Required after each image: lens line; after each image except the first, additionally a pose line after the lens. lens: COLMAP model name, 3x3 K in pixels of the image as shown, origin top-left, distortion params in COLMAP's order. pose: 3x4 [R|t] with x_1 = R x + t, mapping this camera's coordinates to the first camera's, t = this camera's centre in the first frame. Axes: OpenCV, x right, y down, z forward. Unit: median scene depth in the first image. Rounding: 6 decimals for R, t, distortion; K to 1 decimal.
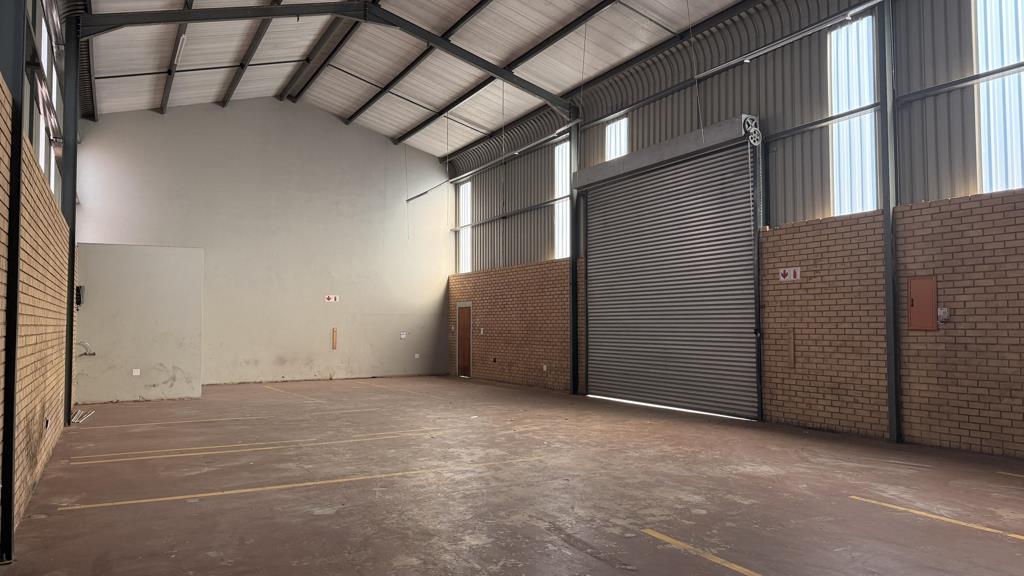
lens RADIAL K [[717.3, 0, 522.4], [0, 717.3, 289.7], [0, 0, 1]] dist [0.073826, -0.017857]
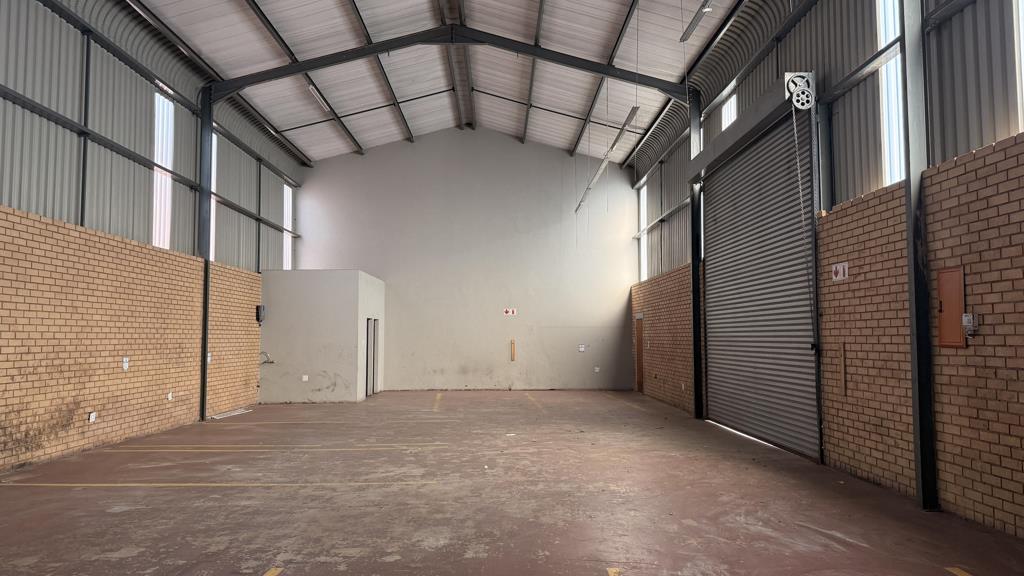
lens RADIAL K [[717.3, 0, 518.3], [0, 717.3, 285.0], [0, 0, 1]] dist [0.073826, -0.017857]
pose [[0.890019, -0.032608, -0.454756, 0.284229], [0.022100, 0.999352, -0.028405, 0.004670], [0.455388, 0.015231, 0.890163, 0.115372]]
